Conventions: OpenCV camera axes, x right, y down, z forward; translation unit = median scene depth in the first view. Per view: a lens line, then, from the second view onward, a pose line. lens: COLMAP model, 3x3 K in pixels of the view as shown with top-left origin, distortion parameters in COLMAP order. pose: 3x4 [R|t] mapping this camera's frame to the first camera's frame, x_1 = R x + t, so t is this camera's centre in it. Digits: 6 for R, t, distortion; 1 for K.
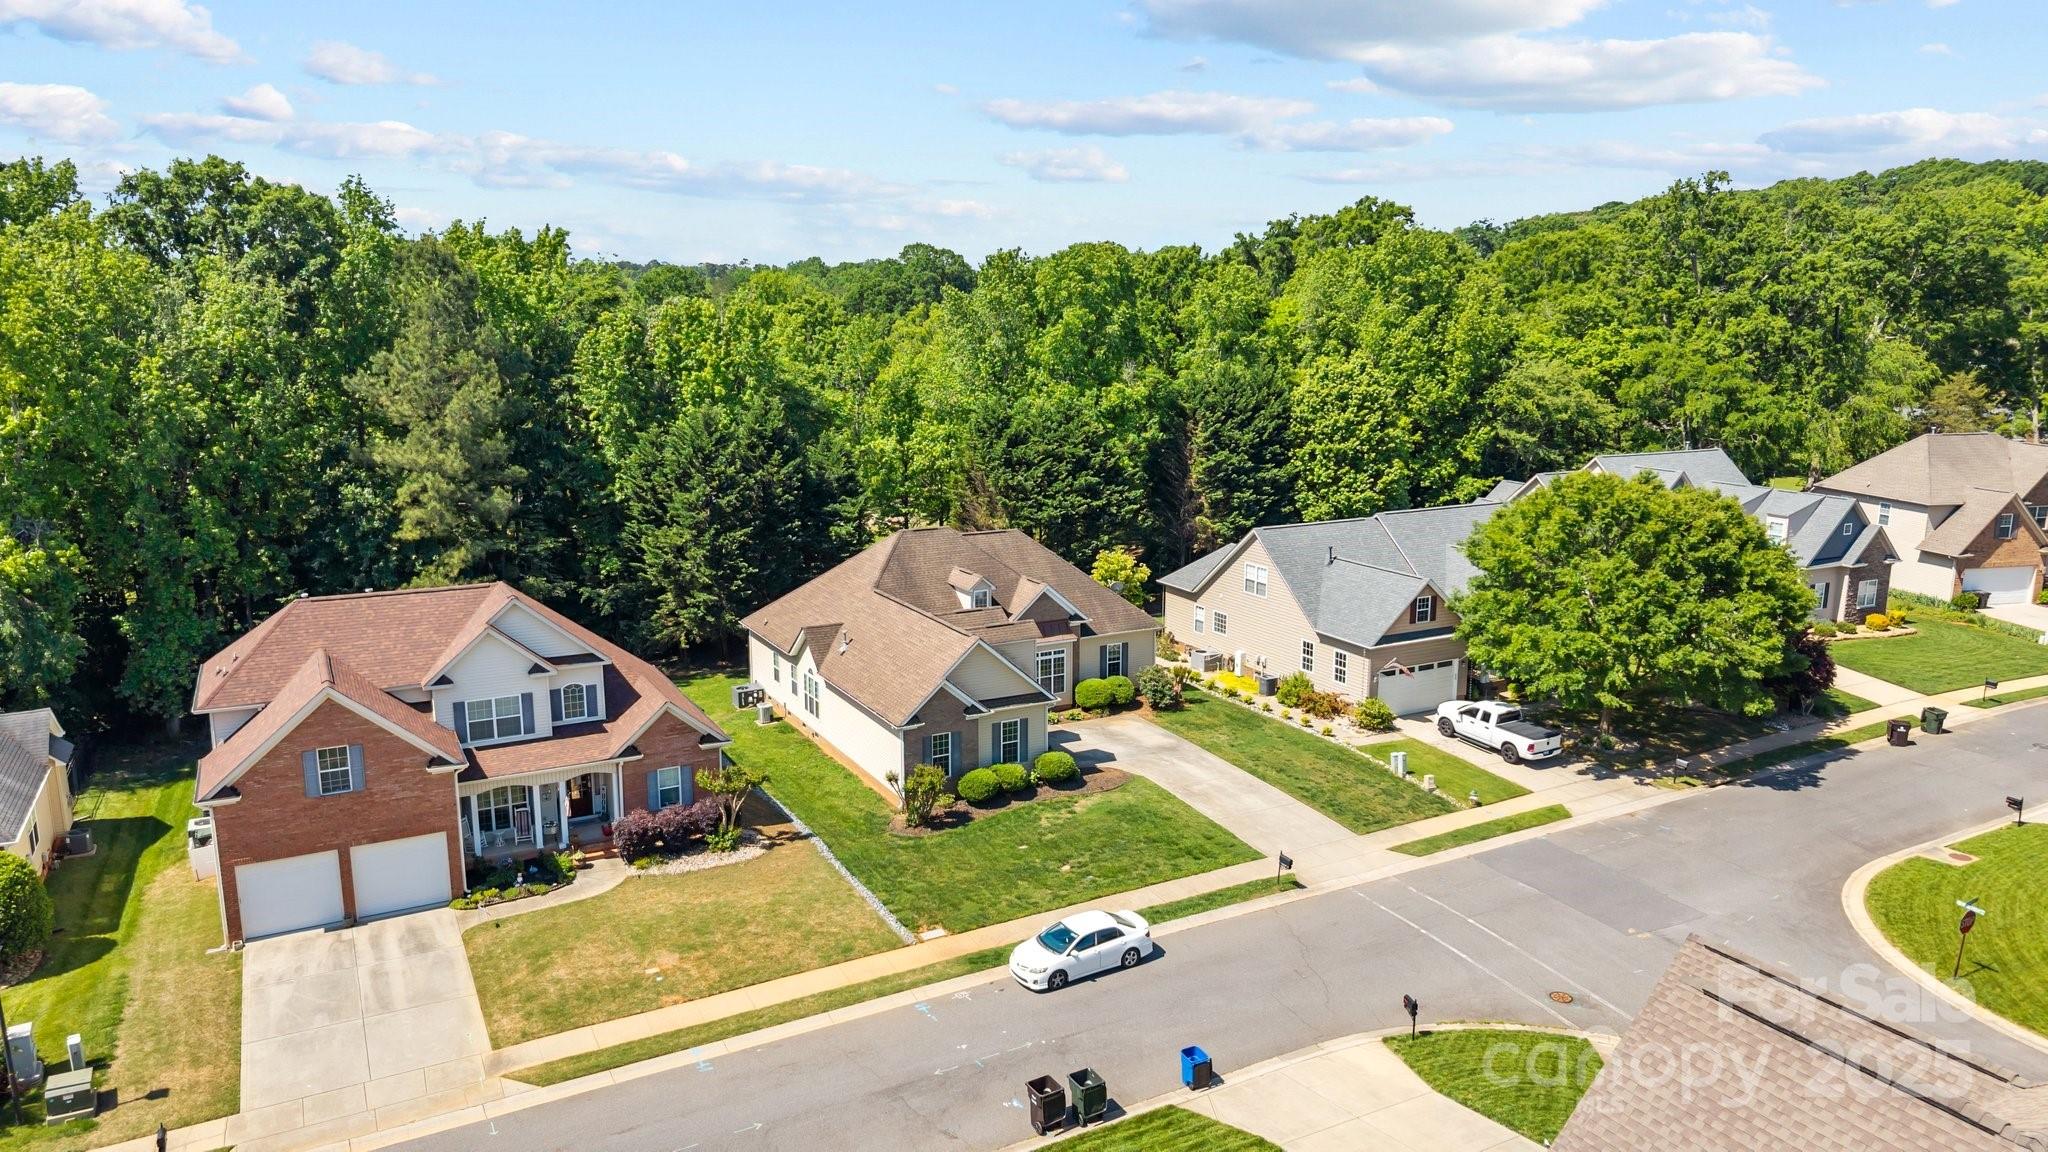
lens RADIAL K [[1399.1, 0, 1047.9], [0, 1399.1, 549.9], [0, 0, 1]] dist [0.039495, -0.063764]
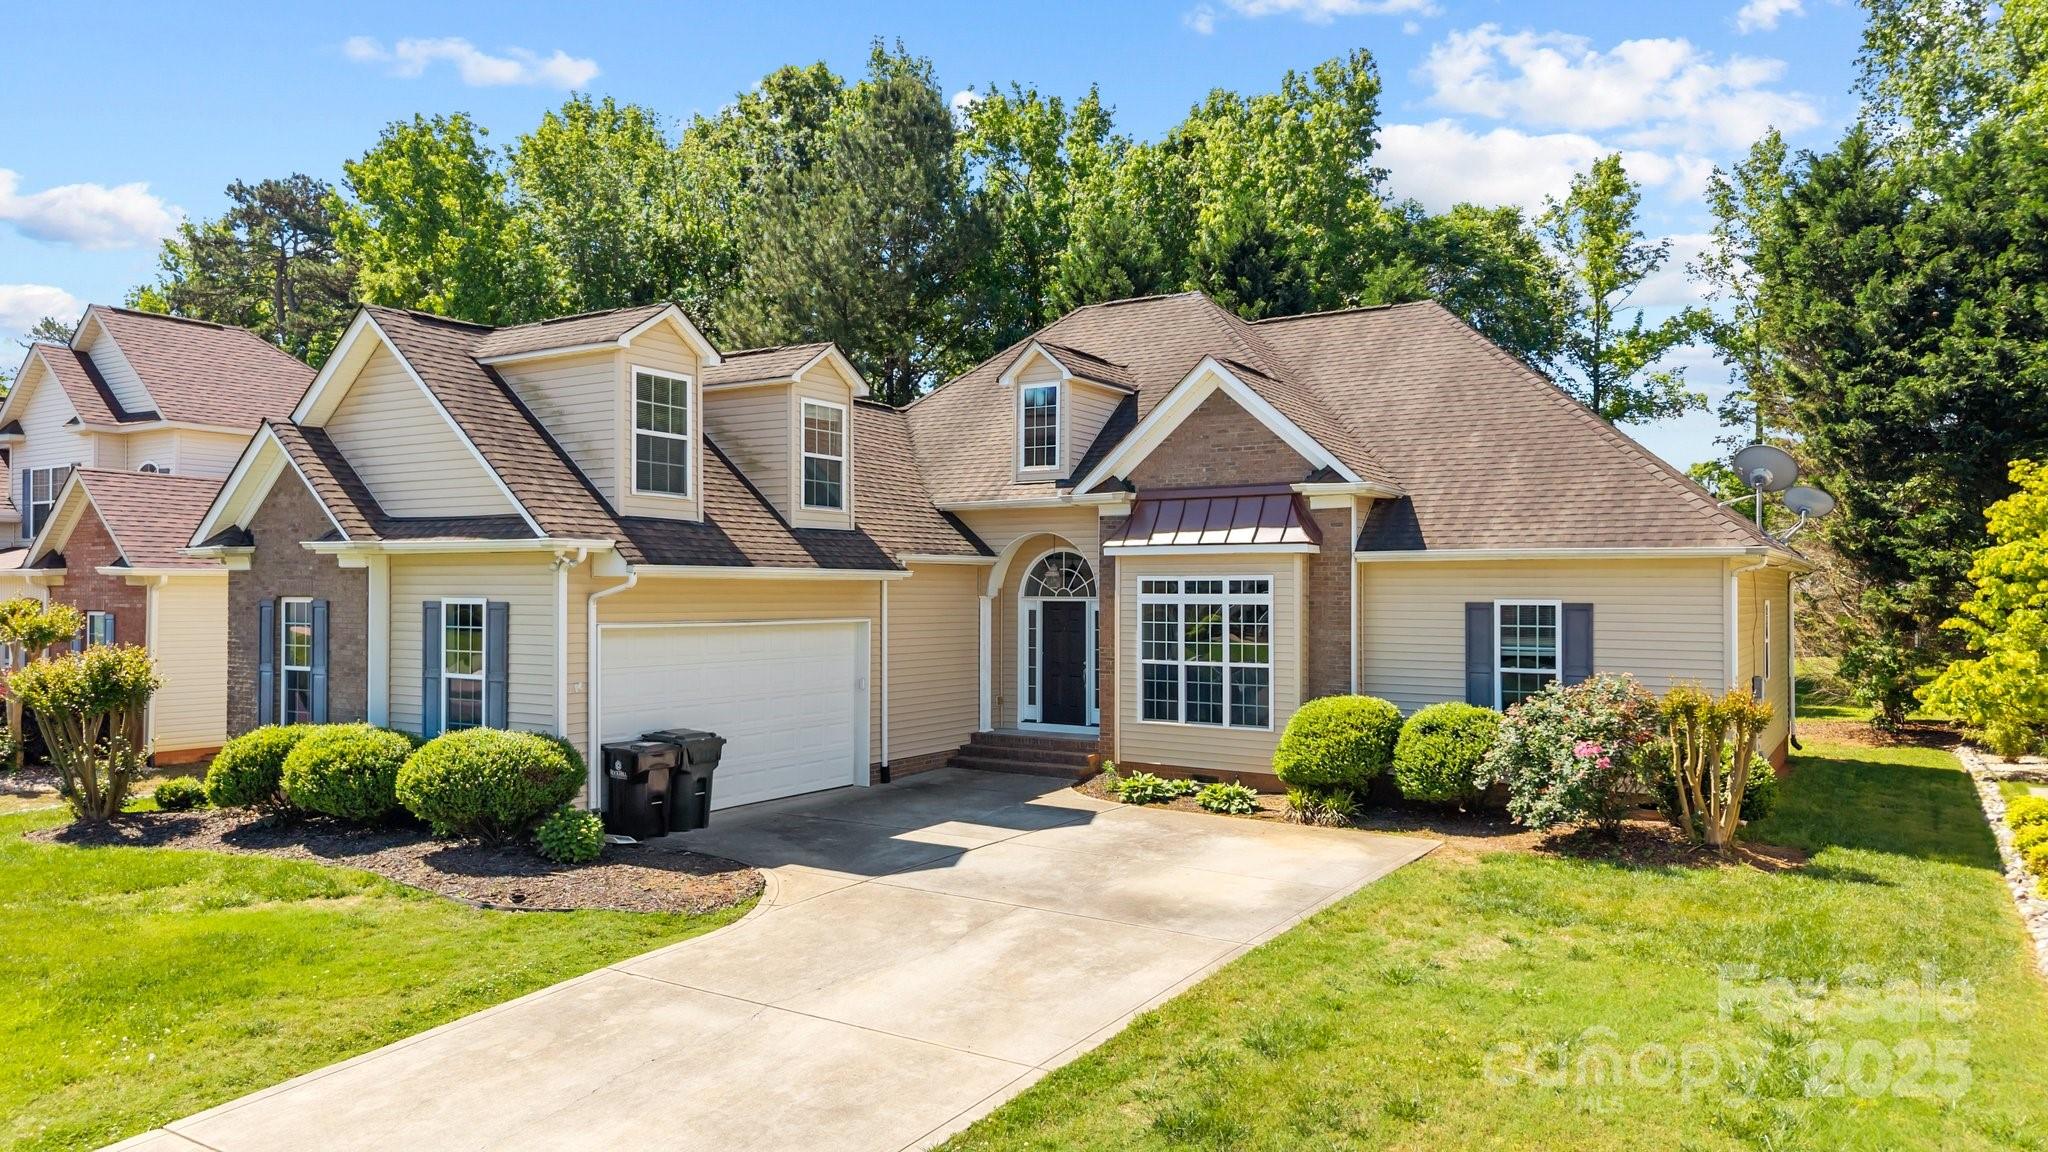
lens RADIAL K [[1392.2, 0, 1012.0], [0, 1392.2, 582.5], [0, 0, 1]] dist [0.037882, -0.075504]
pose [[0.464759, -0.014988, -0.885310, 0.263573], [-0.160944, 0.981771, -0.101112, 0.117873], [0.870687, 0.189478, 0.453875, 0.876640]]
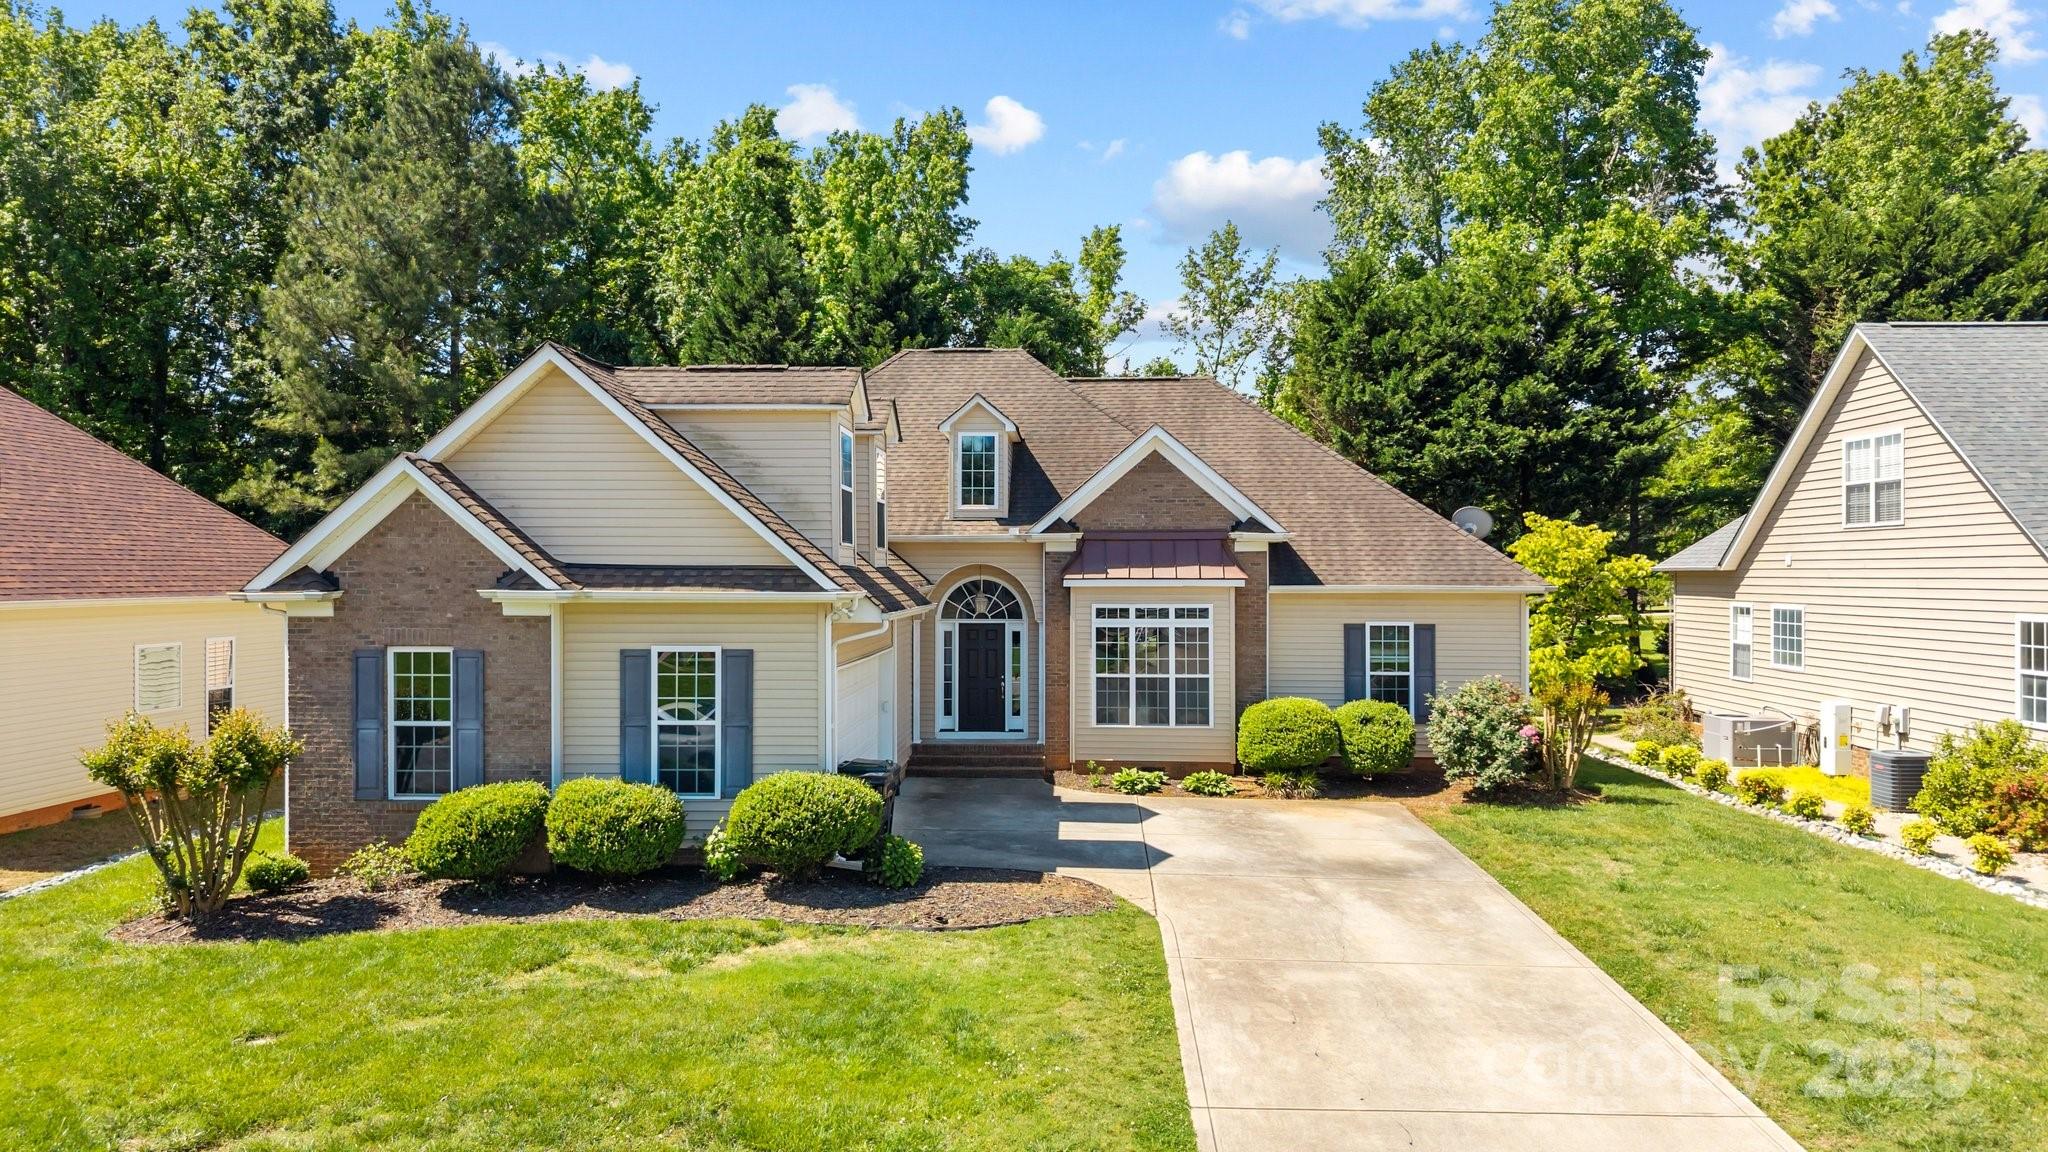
lens RADIAL K [[1399.1, 0, 1047.9], [0, 1399.1, 549.9], [0, 0, 1]] dist [0.039495, -0.063764]
pose [[0.853692, -0.017339, -0.520489, 0.180035], [-0.088285, 0.980161, -0.177455, 0.134573], [0.513240, 0.197443, 0.835225, 0.711806]]
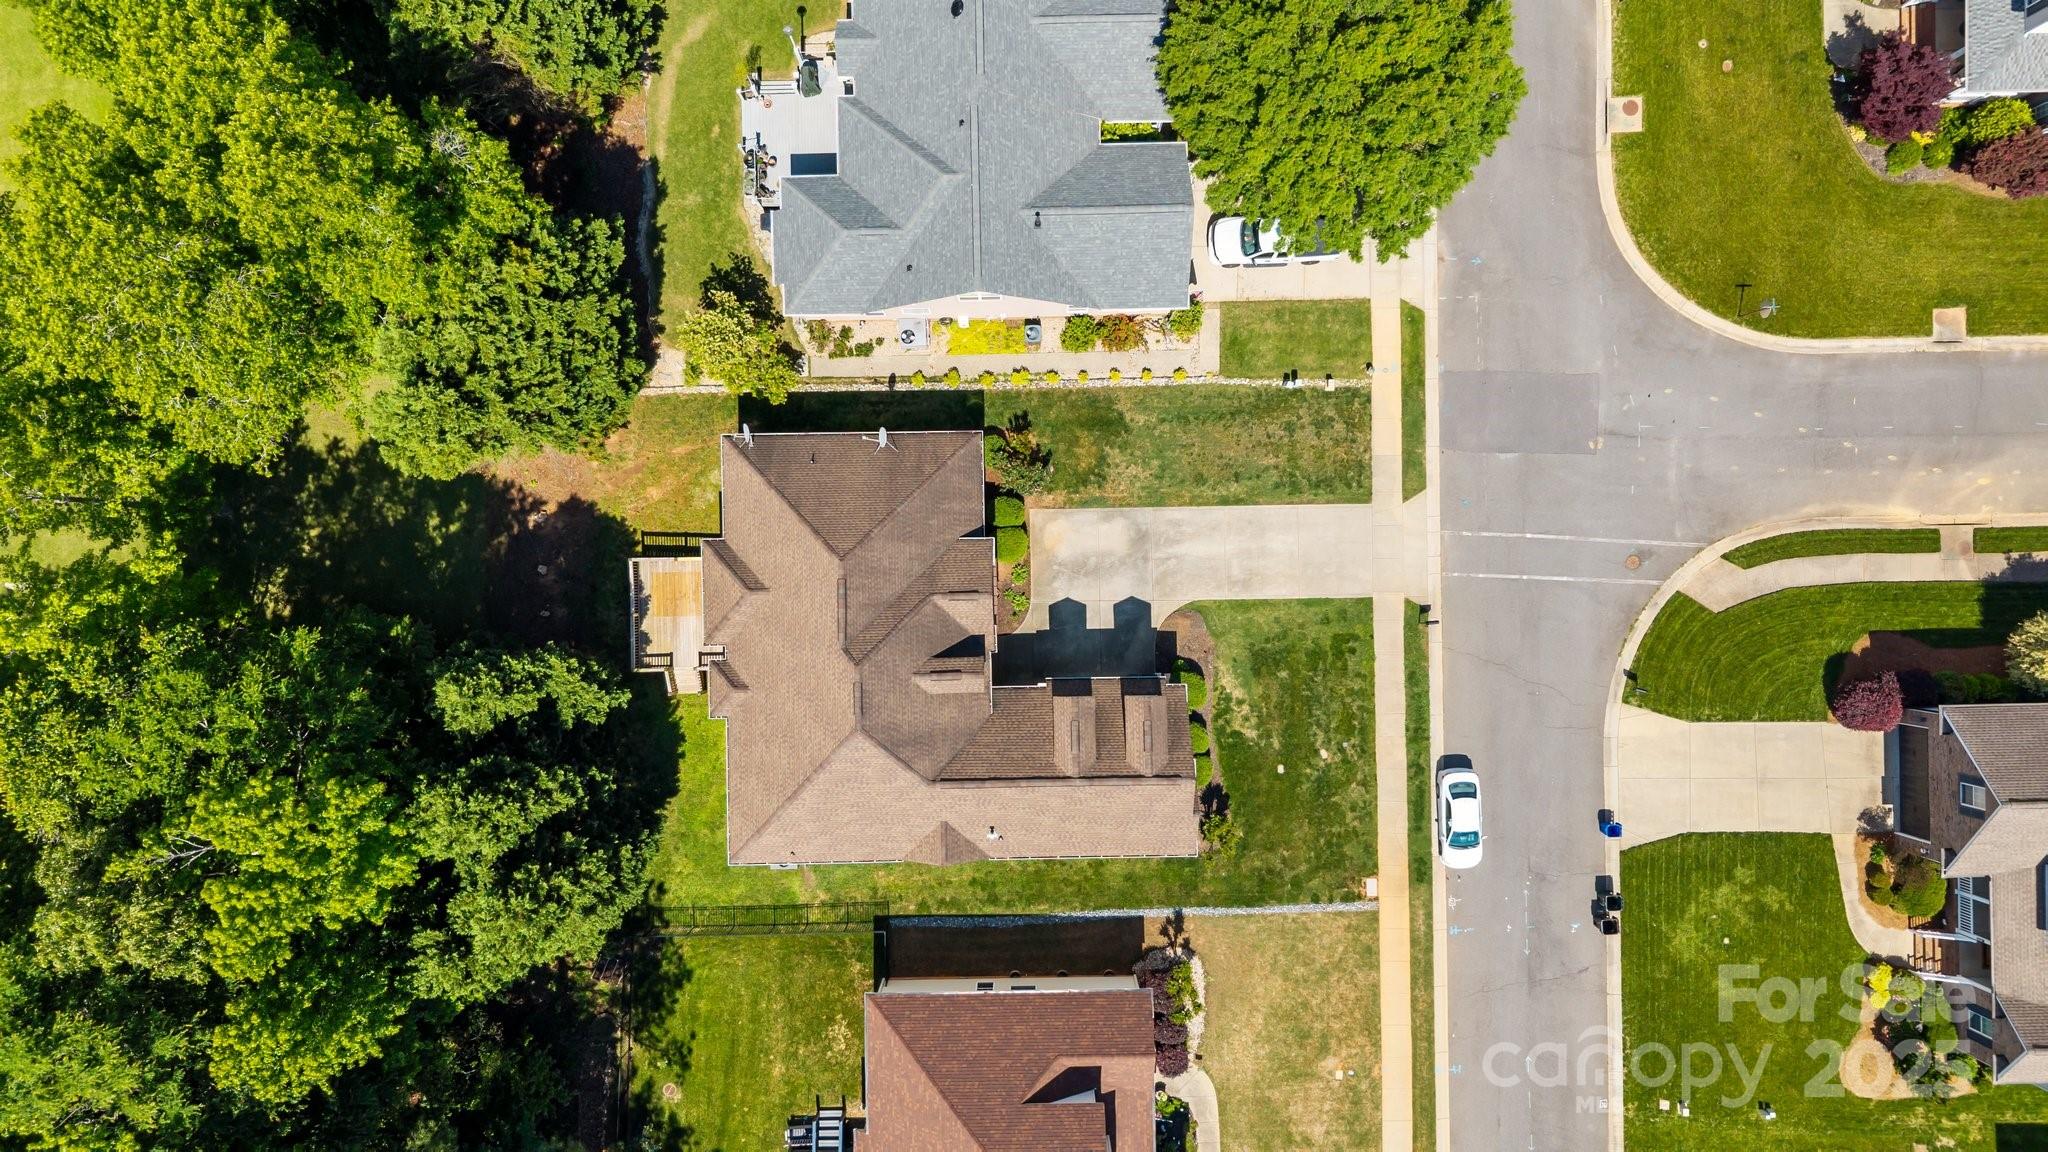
lens RADIAL K [[1392.2, 0, 1012.0], [0, 1392.2, 582.5], [0, 0, 1]] dist [0.037882, -0.075504]
pose [[0.475392, -0.879286, -0.029295, 0.042329], [0.161229, 0.054339, 0.985420, -0.873179], [-0.864874, -0.473184, 0.167598, 0.895034]]
